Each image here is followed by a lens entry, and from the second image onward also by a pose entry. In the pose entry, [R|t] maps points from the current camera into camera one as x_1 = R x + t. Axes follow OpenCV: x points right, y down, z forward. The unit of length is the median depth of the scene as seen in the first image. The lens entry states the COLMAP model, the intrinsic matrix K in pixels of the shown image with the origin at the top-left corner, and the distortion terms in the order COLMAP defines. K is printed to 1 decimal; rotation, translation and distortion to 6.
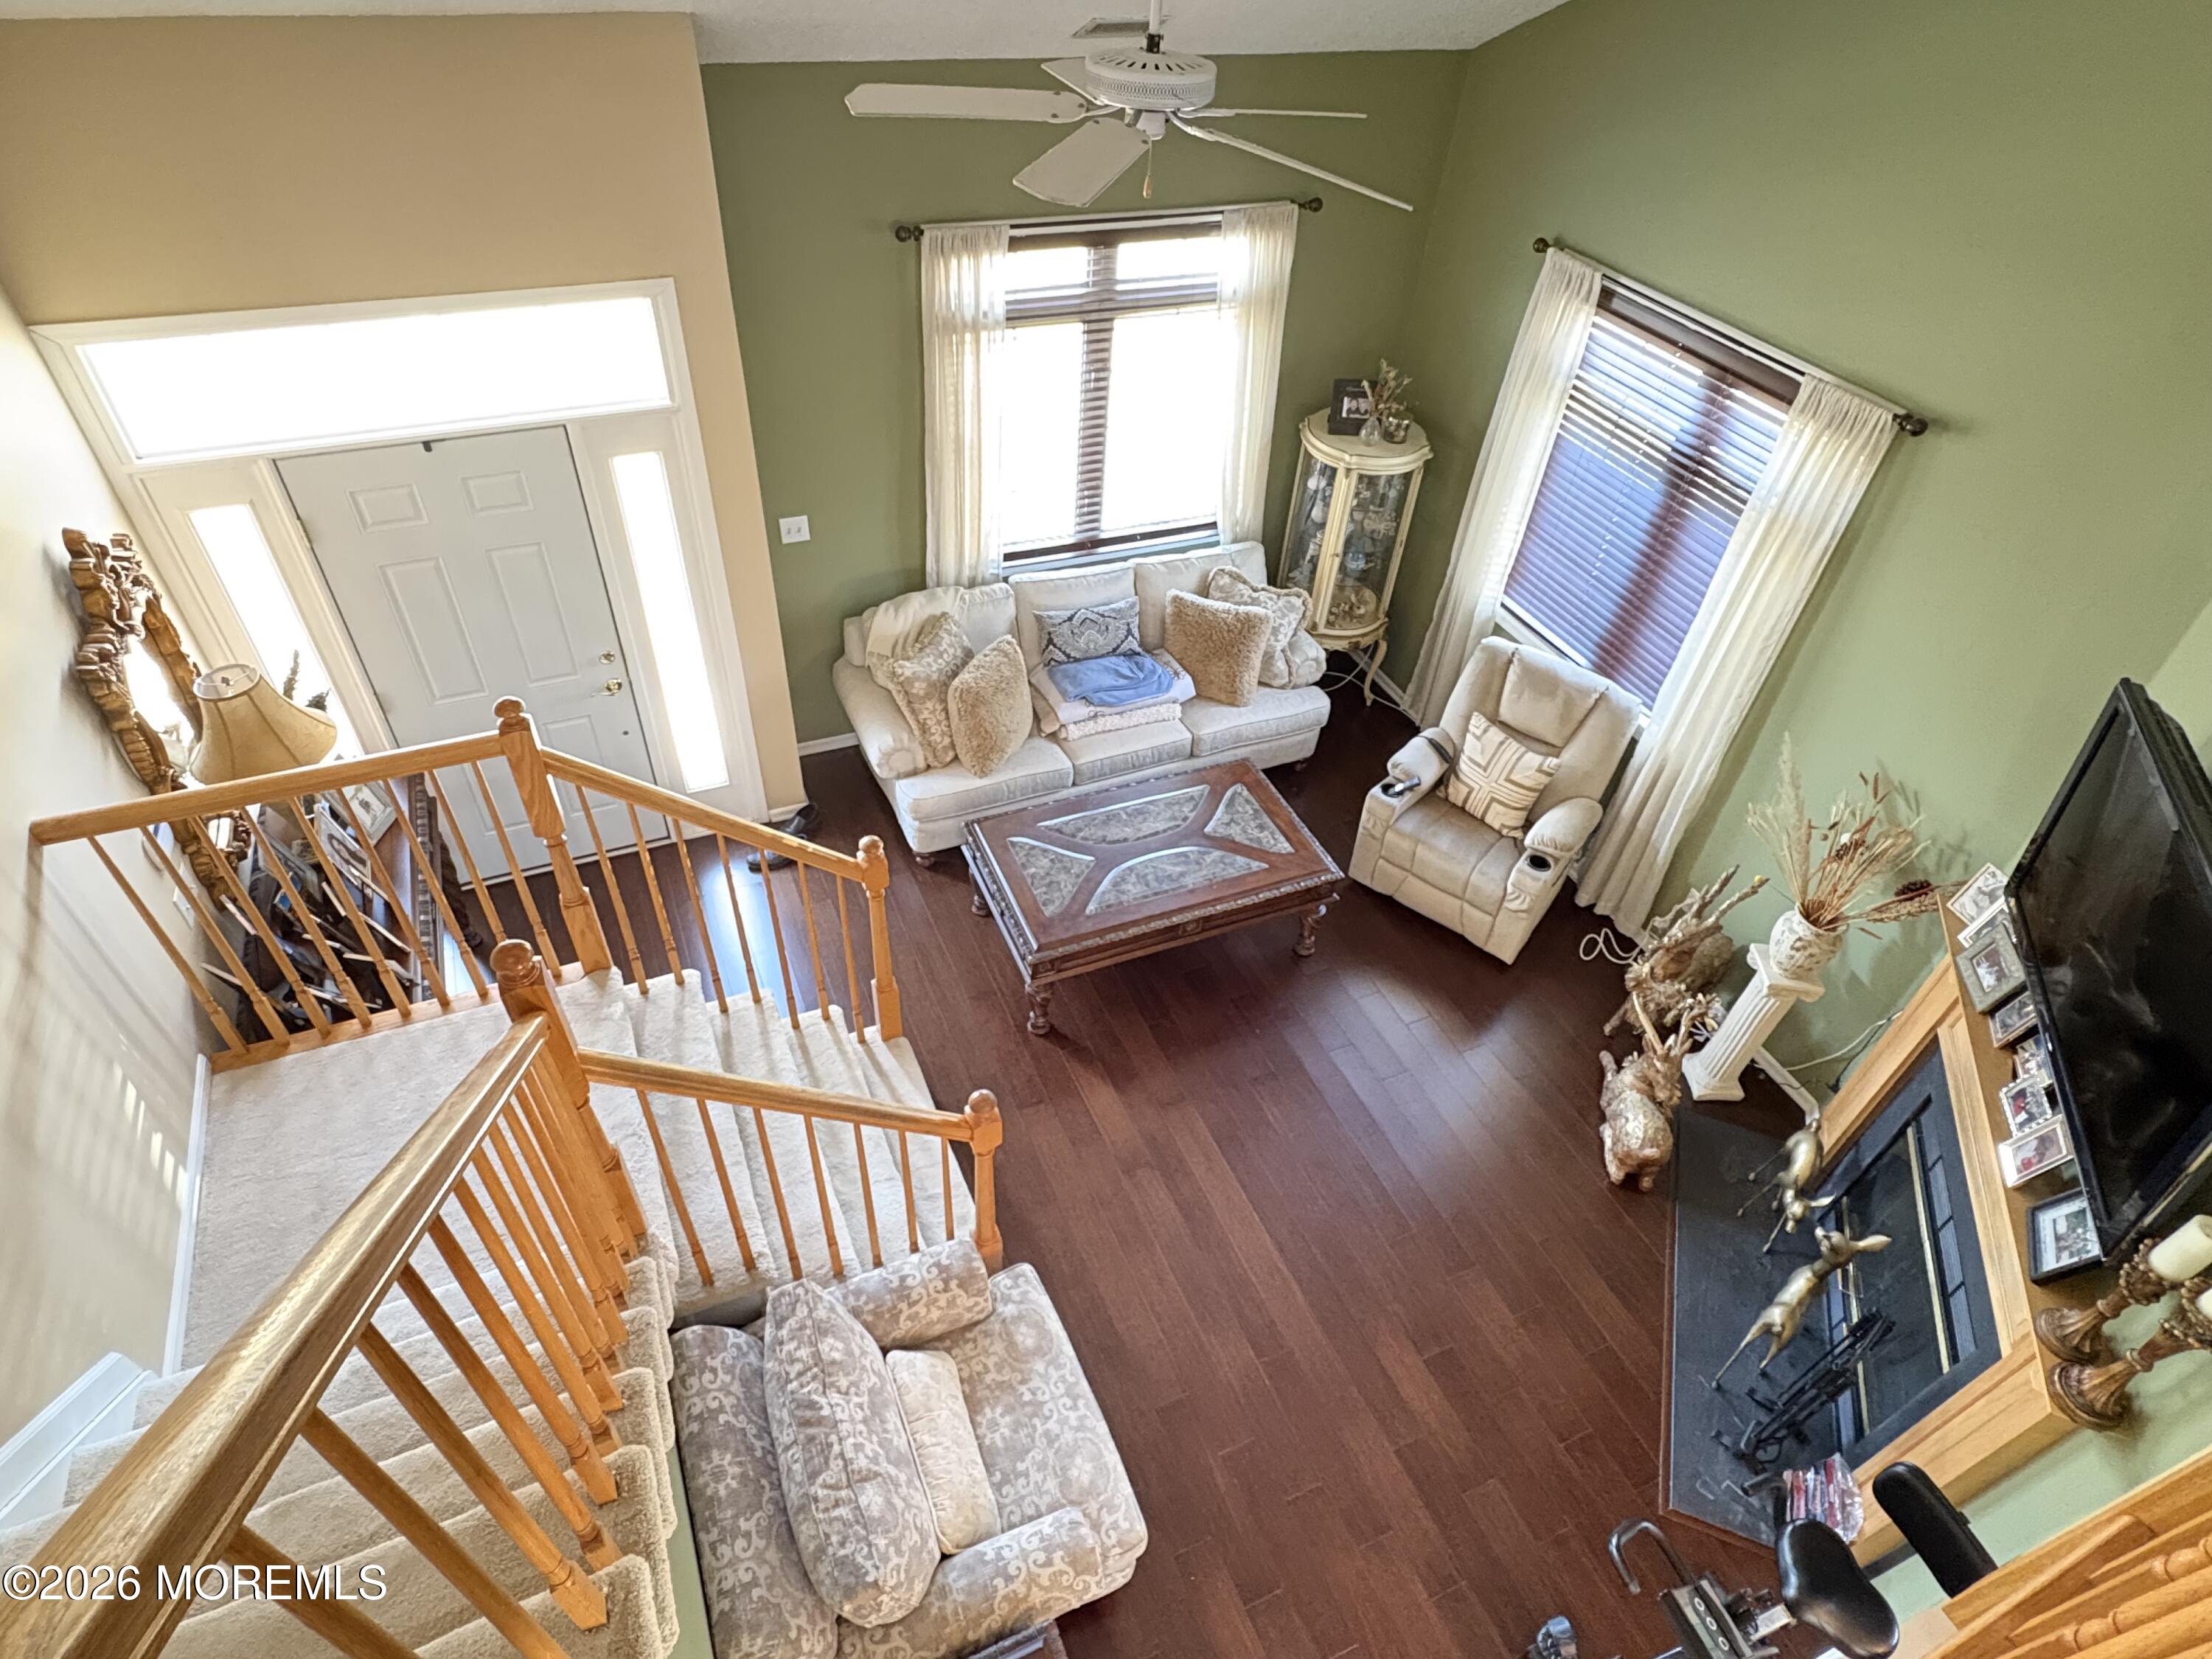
lens RADIAL K [[1198.0, 0, 1103.9], [0, 1198.0, 835.5], [0, 0, 1]] dist [0.006006, 0.000467]
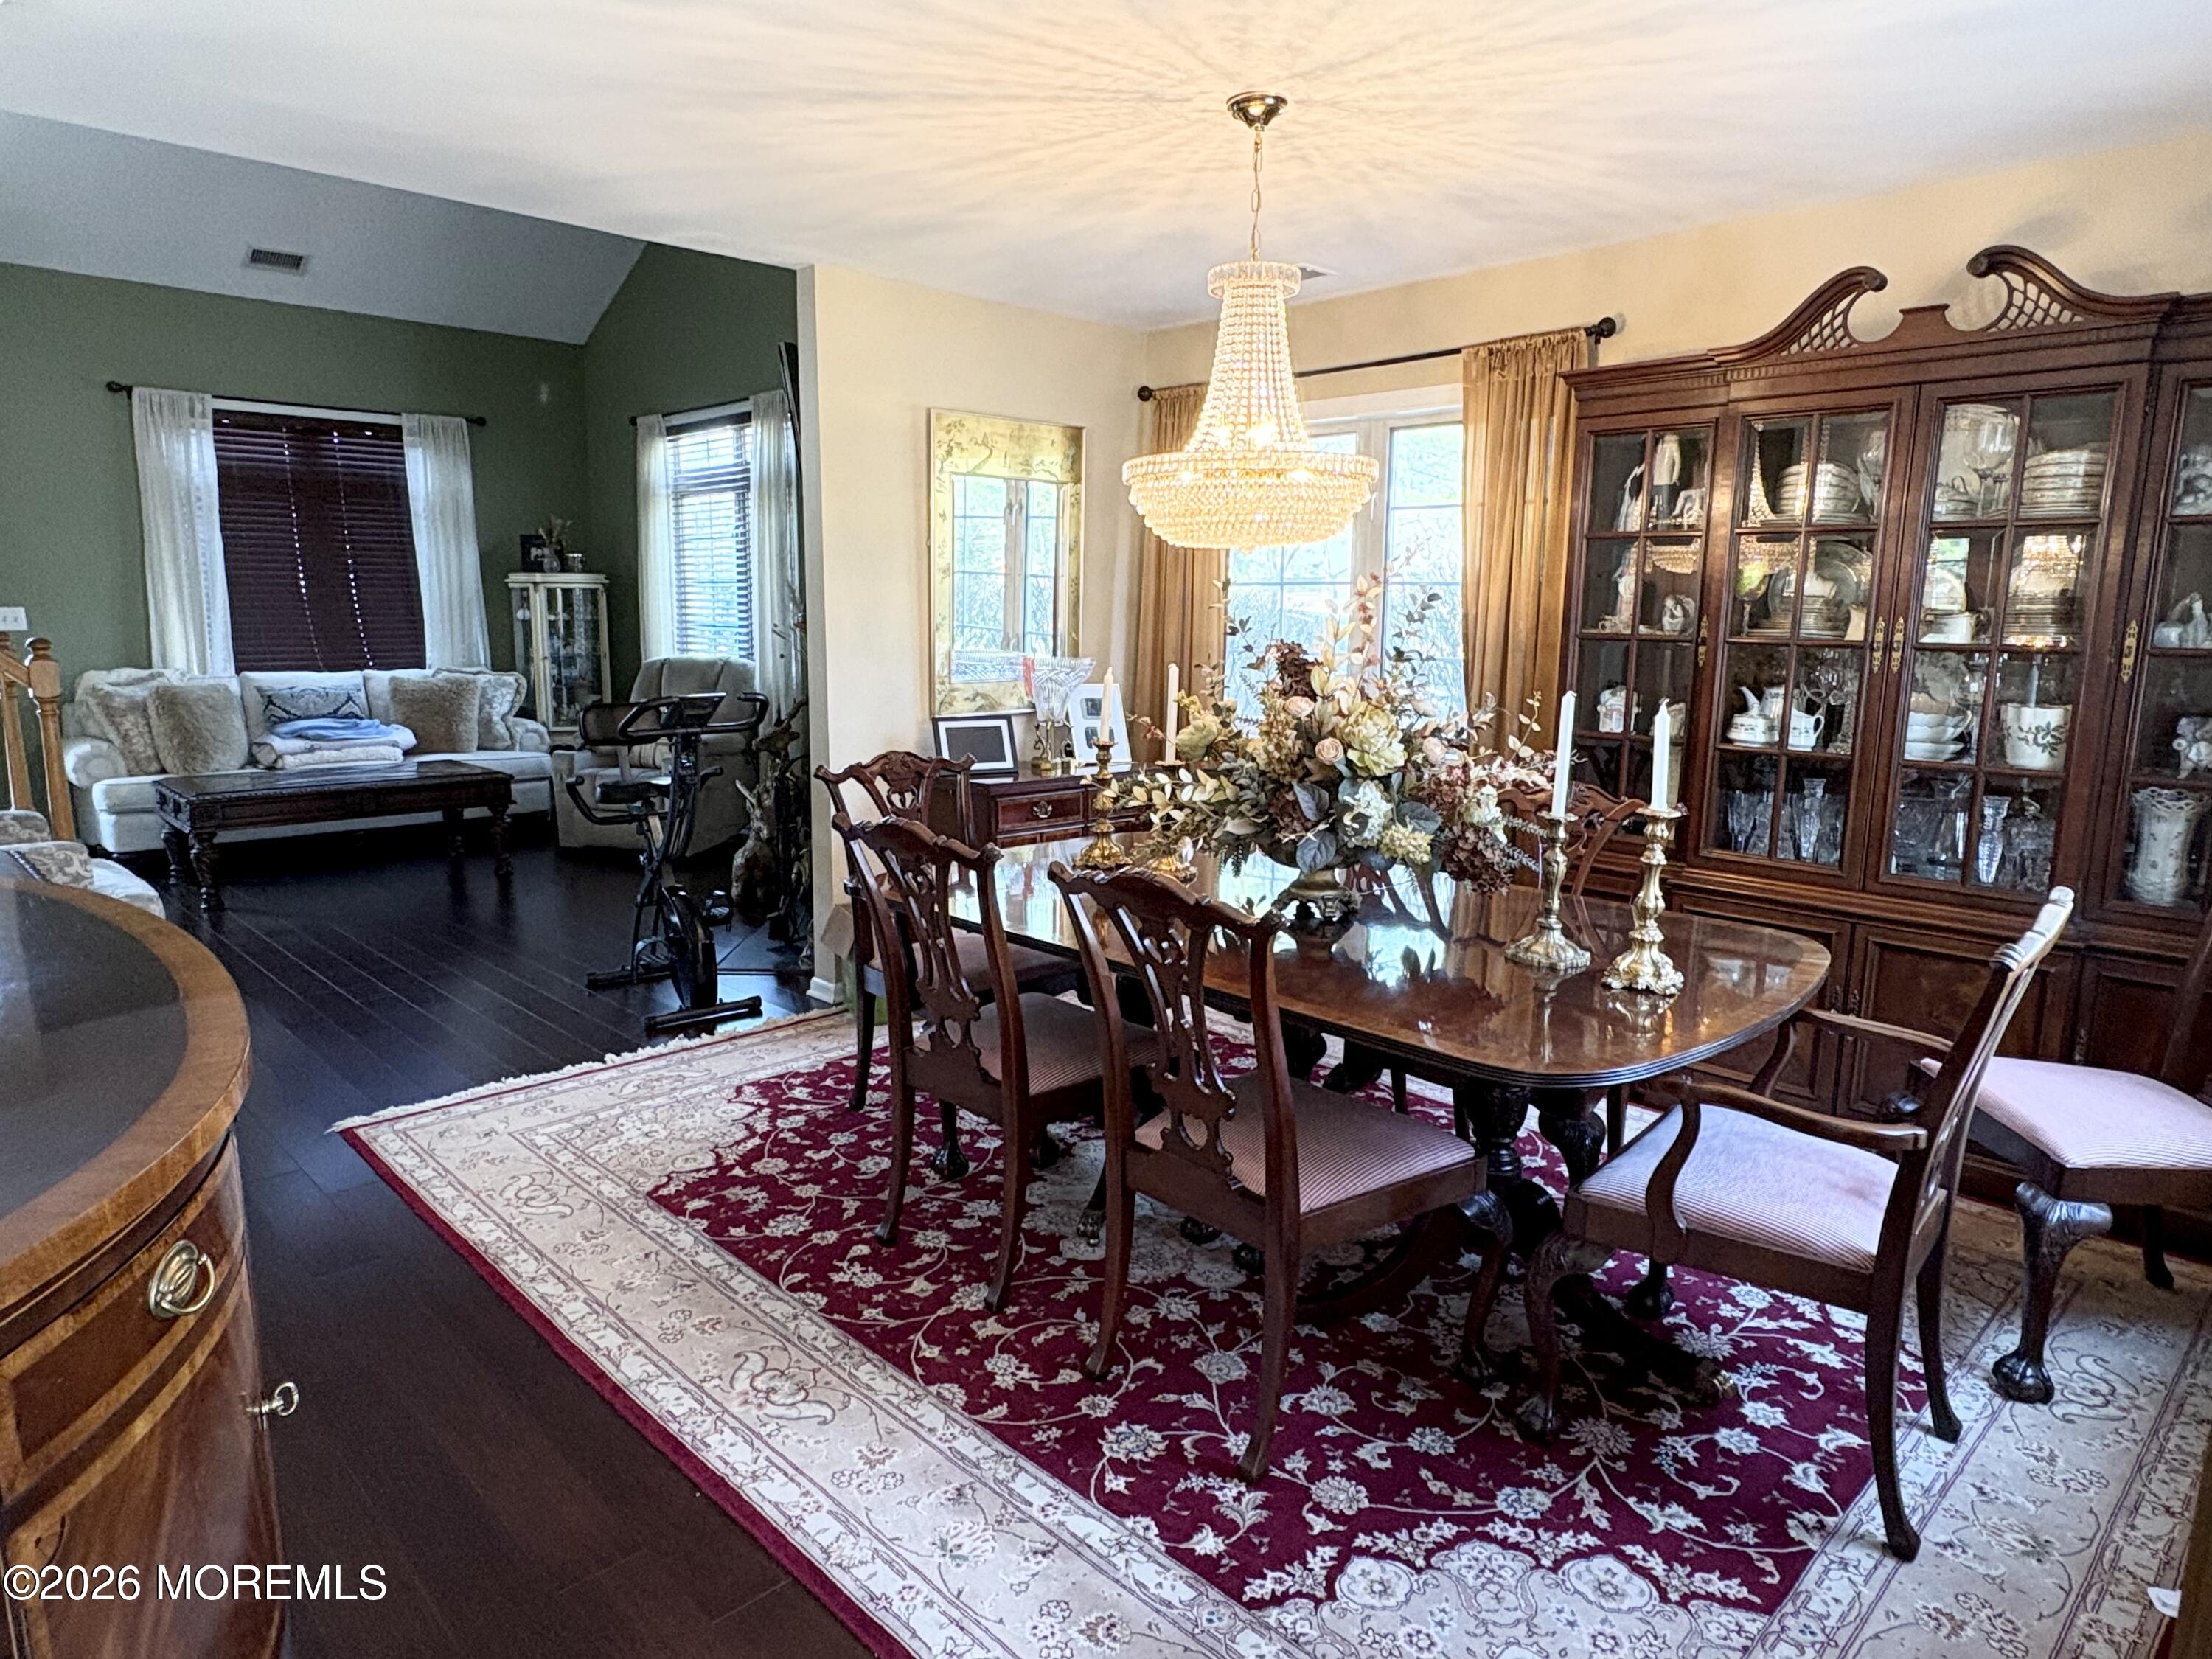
lens RADIAL K [[1335.9, 0, 1086.0], [0, 1335.9, 830.0], [0, 0, 1]] dist [0.006216, 0.001252]
pose [[0.939121, -0.110593, 0.325300, 0.272104], [0.267117, 0.830493, -0.488805, 0.817729], [-0.216100, 0.545940, 0.809475, -0.169635]]
